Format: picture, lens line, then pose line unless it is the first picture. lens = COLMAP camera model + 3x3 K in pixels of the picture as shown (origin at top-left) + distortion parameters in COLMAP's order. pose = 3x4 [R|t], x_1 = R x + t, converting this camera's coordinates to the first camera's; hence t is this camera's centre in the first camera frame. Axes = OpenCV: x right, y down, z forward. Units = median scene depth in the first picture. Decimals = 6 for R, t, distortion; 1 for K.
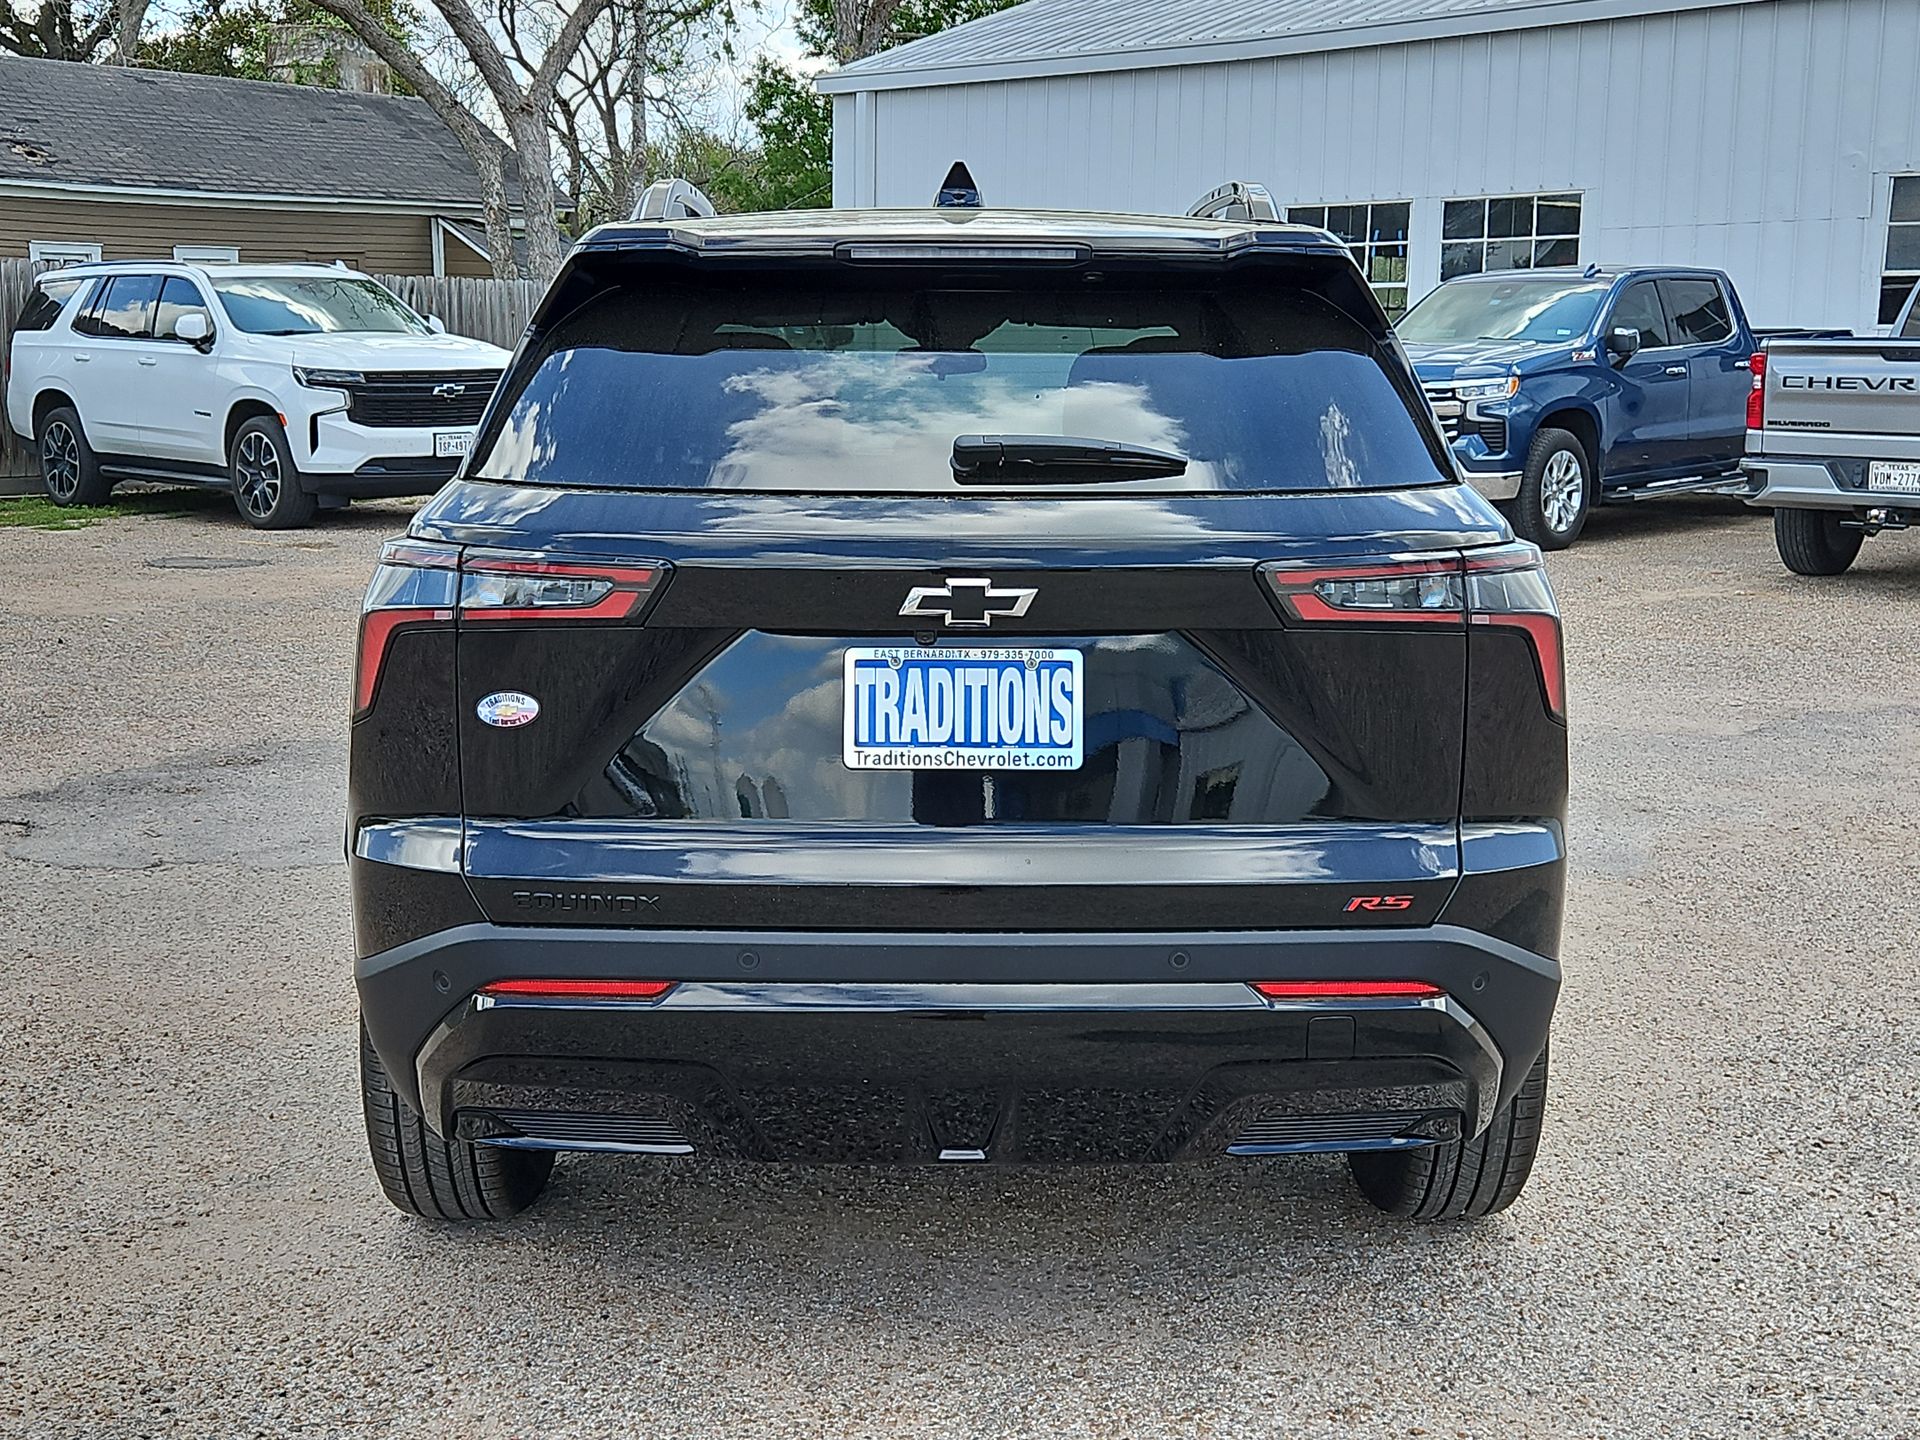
lens RADIAL K [[2517.3, 0, 972.7], [0, 2517.3, 738.8], [0, 0, 1]] dist [0.090359, 0.000000]
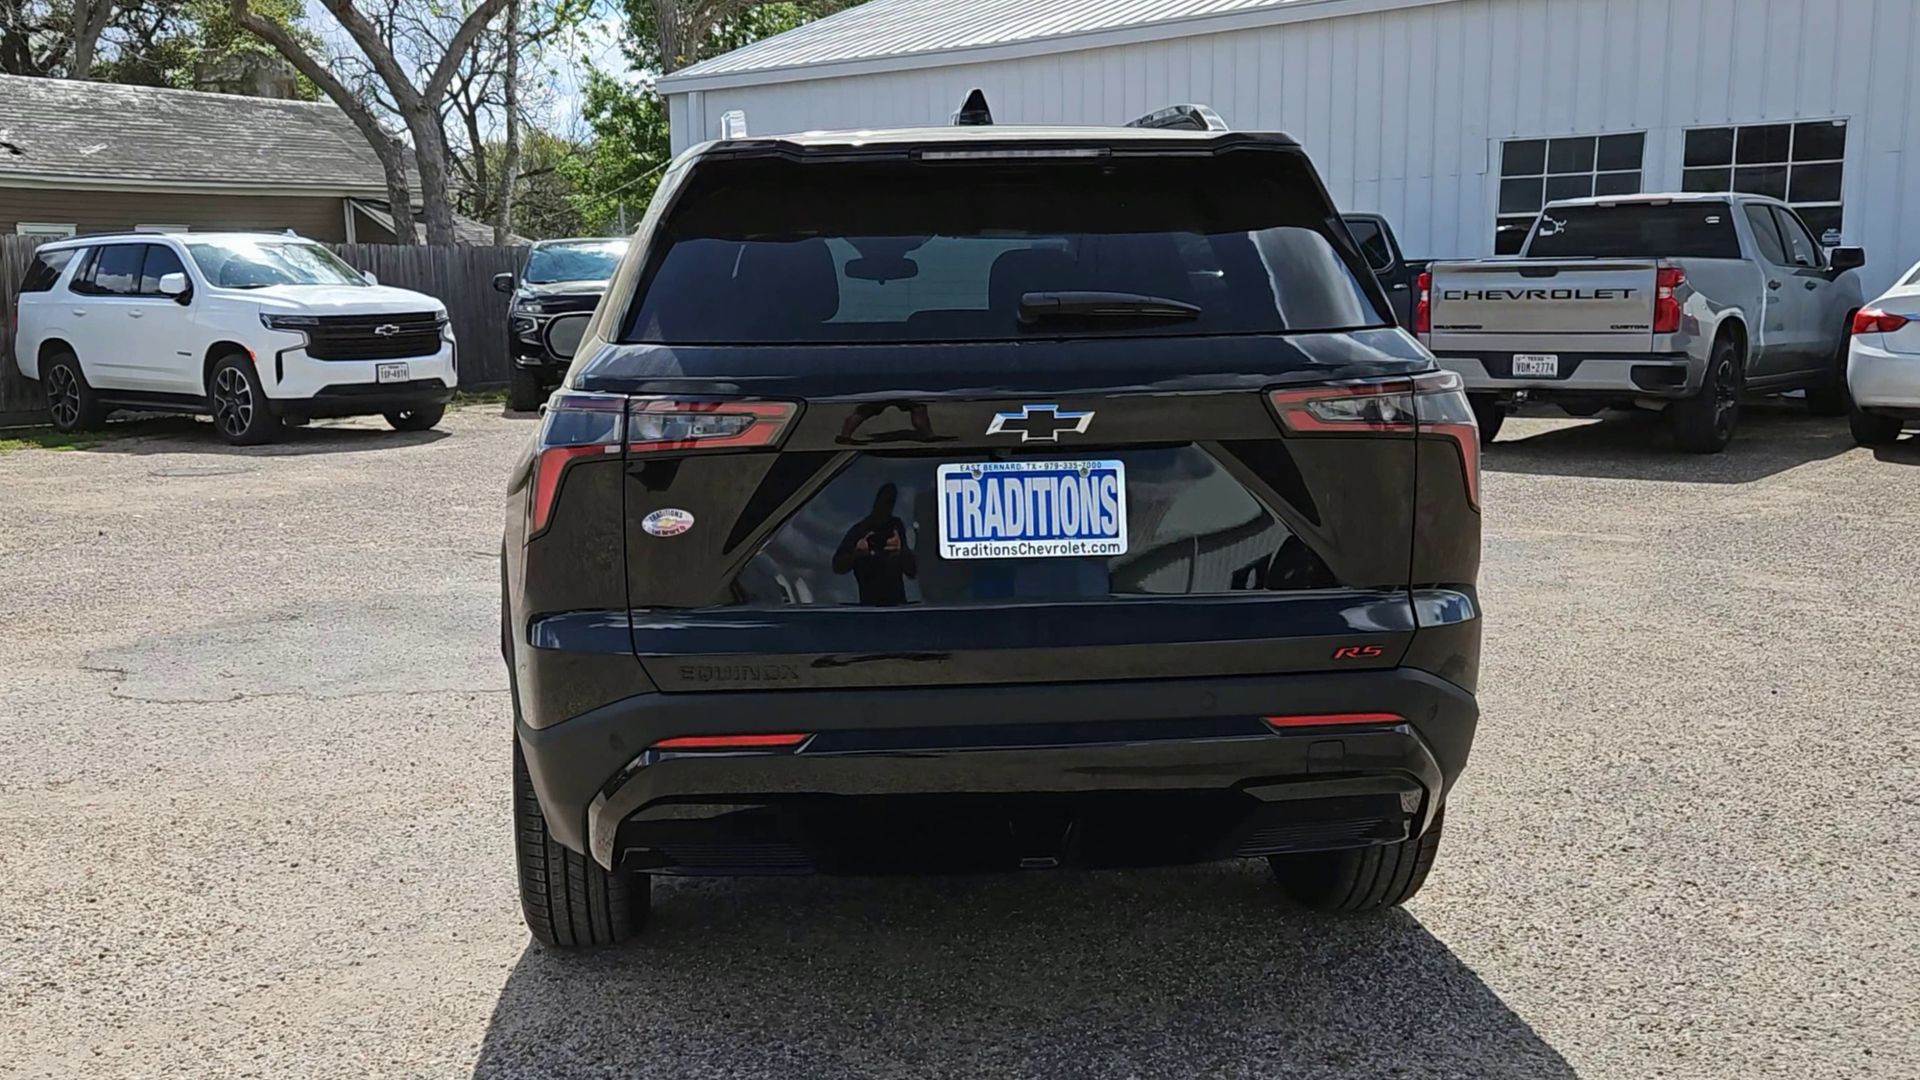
lens RADIAL K [[1991.5, 0, 896.2], [0, 1991.5, 565.1], [0, 0, 1]] dist [0.091603, 0.000000]
pose [[0.997030, -0.033152, 0.069514, -0.124499], [0.034685, 0.999178, -0.020968, 0.030282], [-0.068762, 0.023317, 0.997361, 0.007098]]
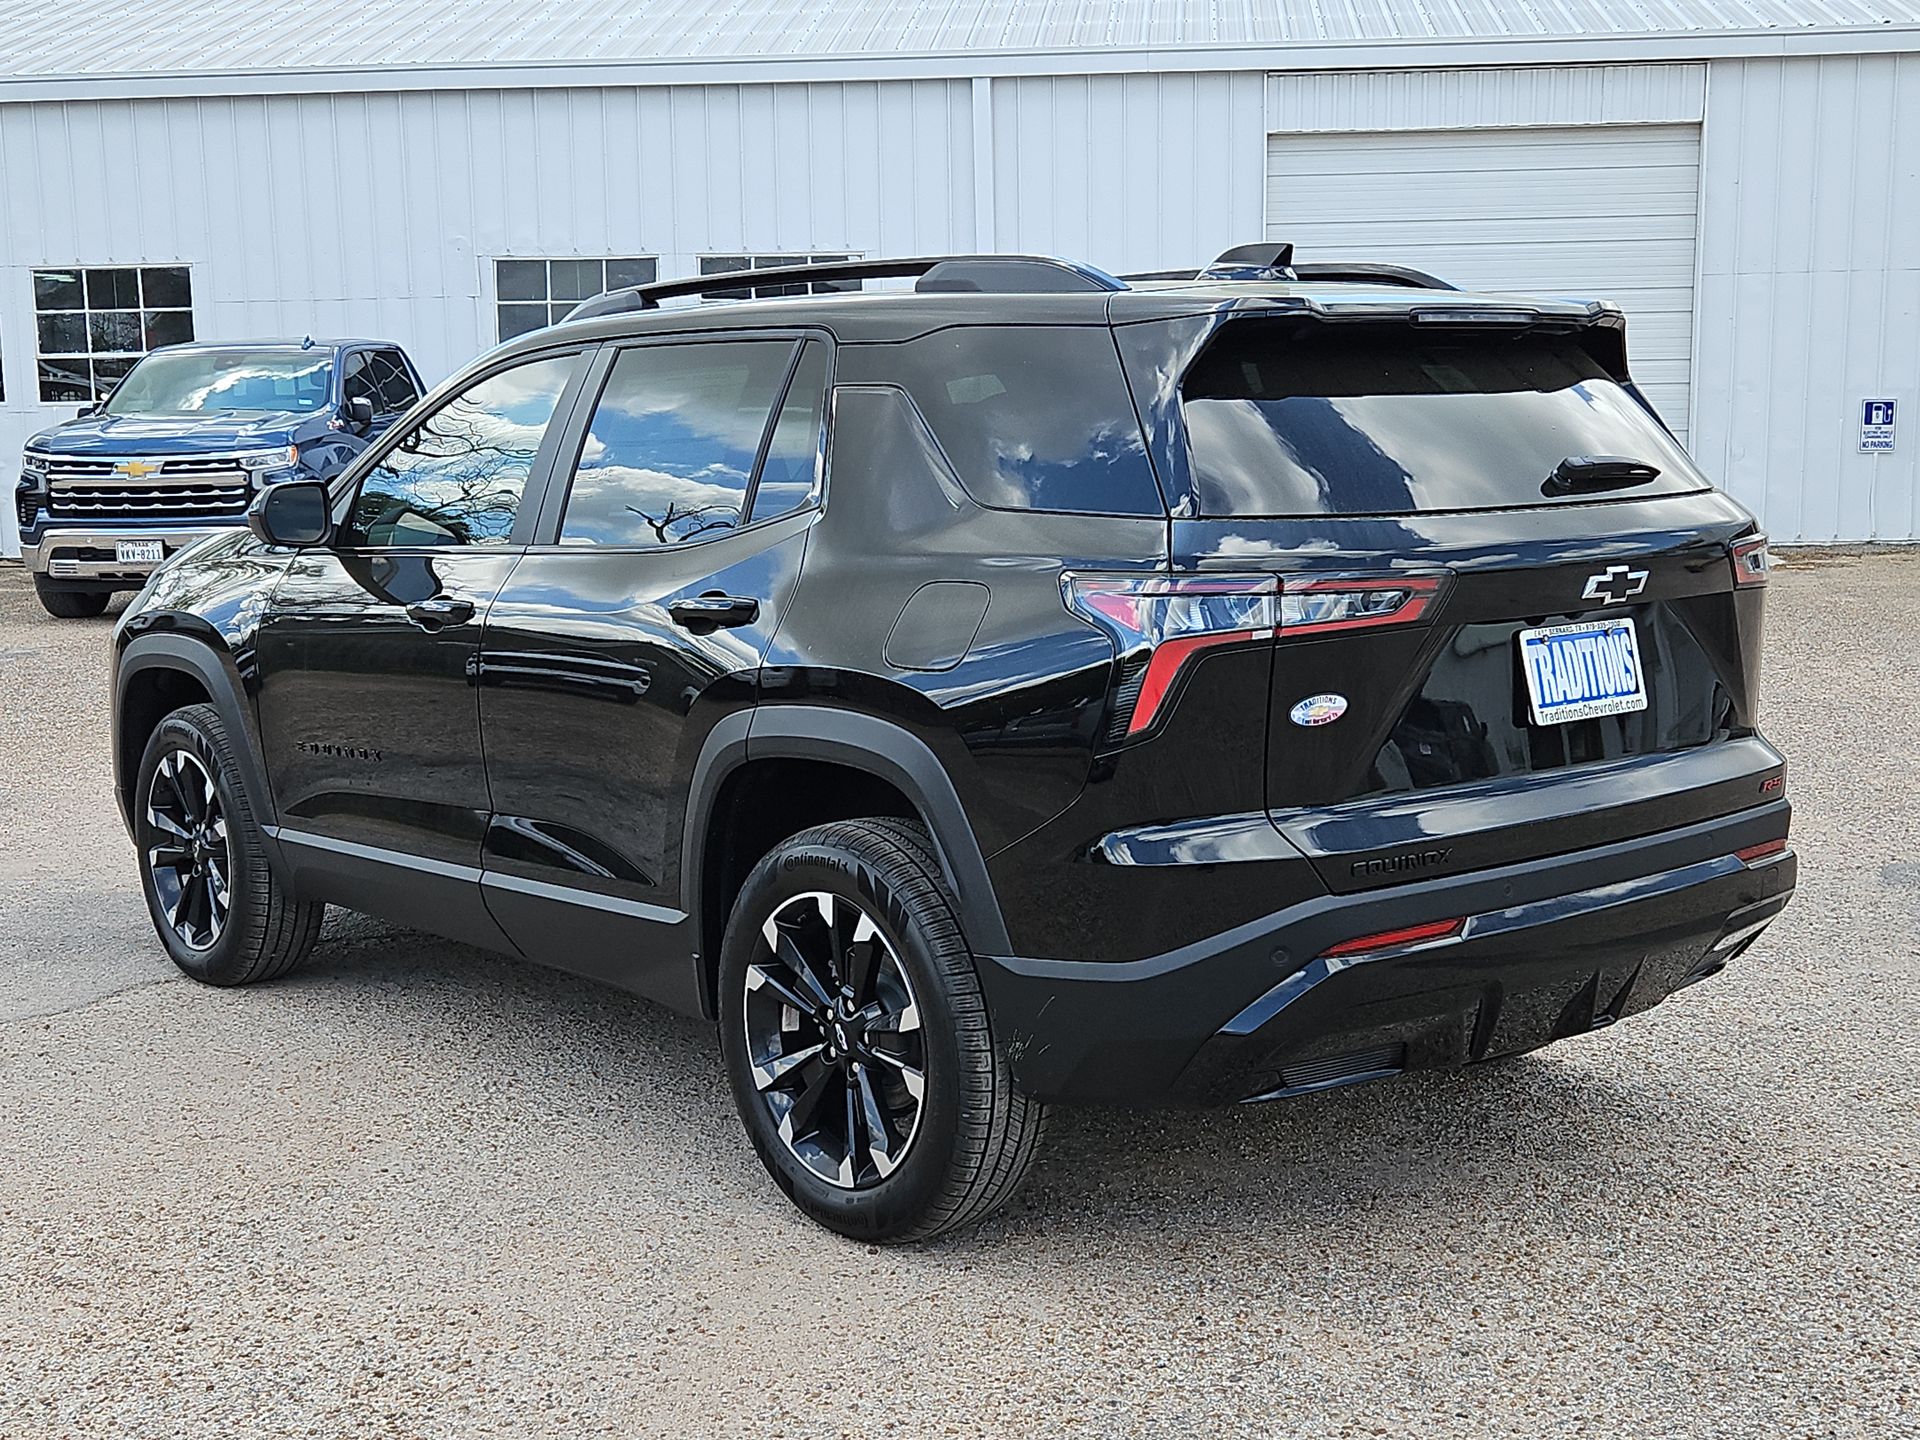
lens RADIAL K [[2517.3, 0, 972.9], [0, 2517.3, 735.7], [0, 0, 1]] dist [0.090359, 0.000000]
pose [[0.763112, -0.106670, 0.637402, -0.927044], [0.125665, 0.991951, 0.015556, -0.033516], [-0.633931, 0.068228, 0.770374, 0.186237]]
